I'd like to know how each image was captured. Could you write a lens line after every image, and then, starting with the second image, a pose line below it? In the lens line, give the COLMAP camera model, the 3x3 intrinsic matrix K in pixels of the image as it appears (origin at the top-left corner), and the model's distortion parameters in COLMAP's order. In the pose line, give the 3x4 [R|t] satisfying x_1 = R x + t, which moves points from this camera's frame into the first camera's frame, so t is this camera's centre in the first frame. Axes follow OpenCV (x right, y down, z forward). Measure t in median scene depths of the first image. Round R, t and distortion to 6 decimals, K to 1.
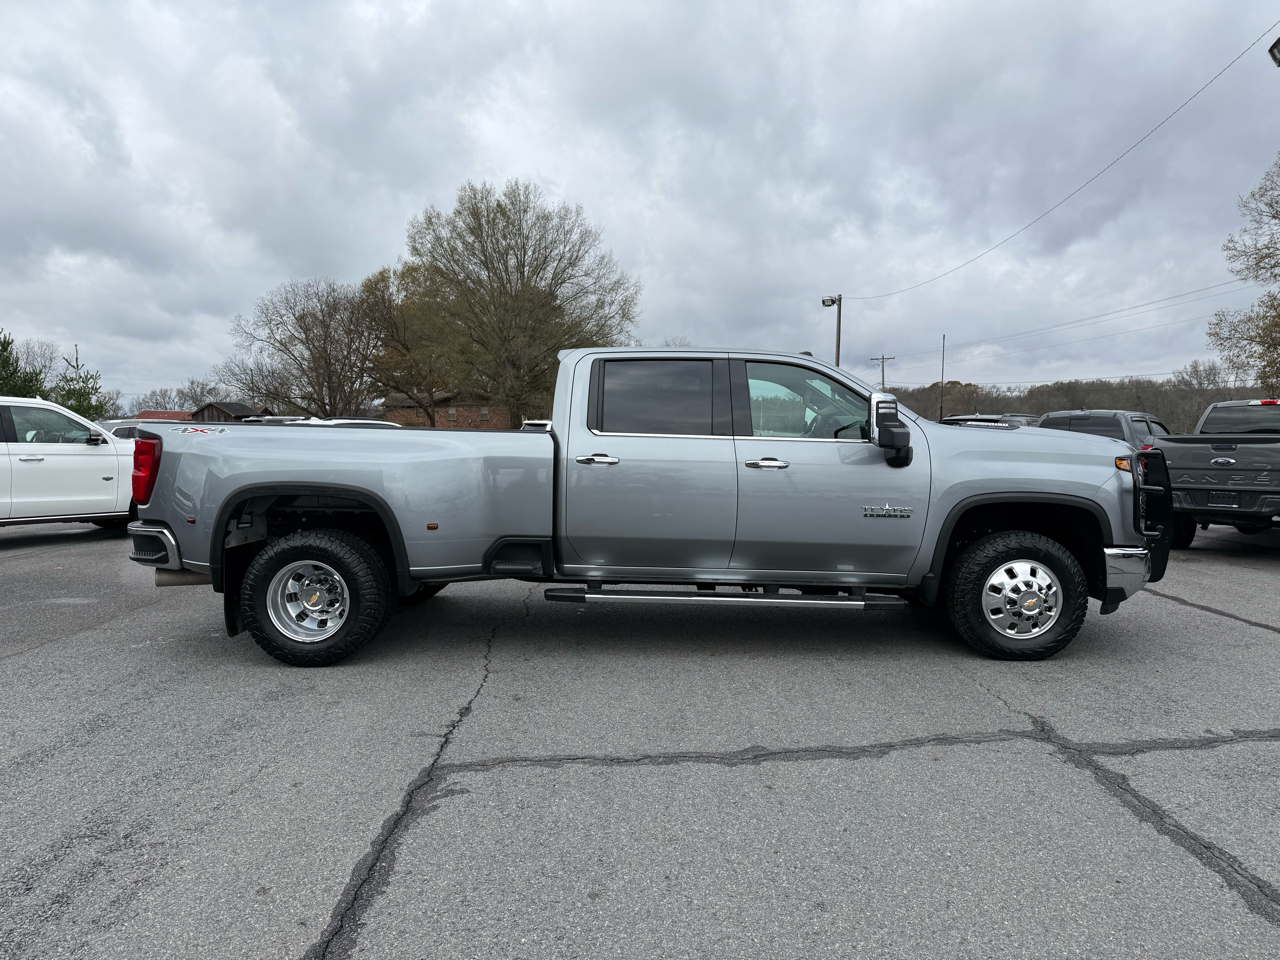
lens RADIAL K [[916.0, 0, 629.3], [0, 916.0, 471.6], [0, 0, 1]] dist [0.065433, -0.144375]
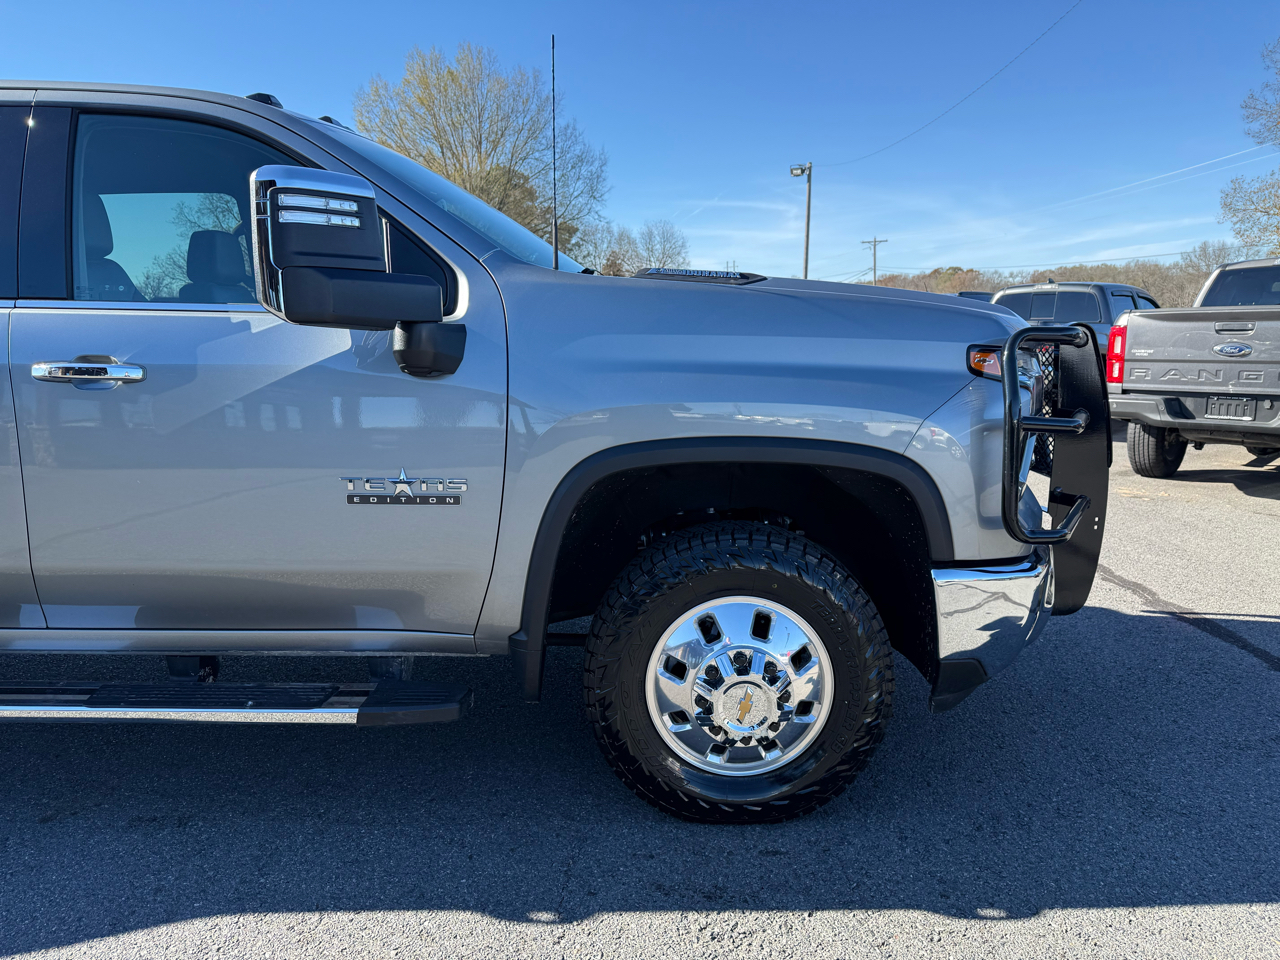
lens RADIAL K [[929.9, 0, 640.0], [0, 929.9, 480.0], [0, 0, 1]] dist [-0.007407, -0.006934]
pose [[0.999827, -0.015044, 0.010976, 0.182601], [0.013588, 0.992387, 0.122407, -0.004004], [-0.012734, -0.122237, 0.992419, 0.286091]]
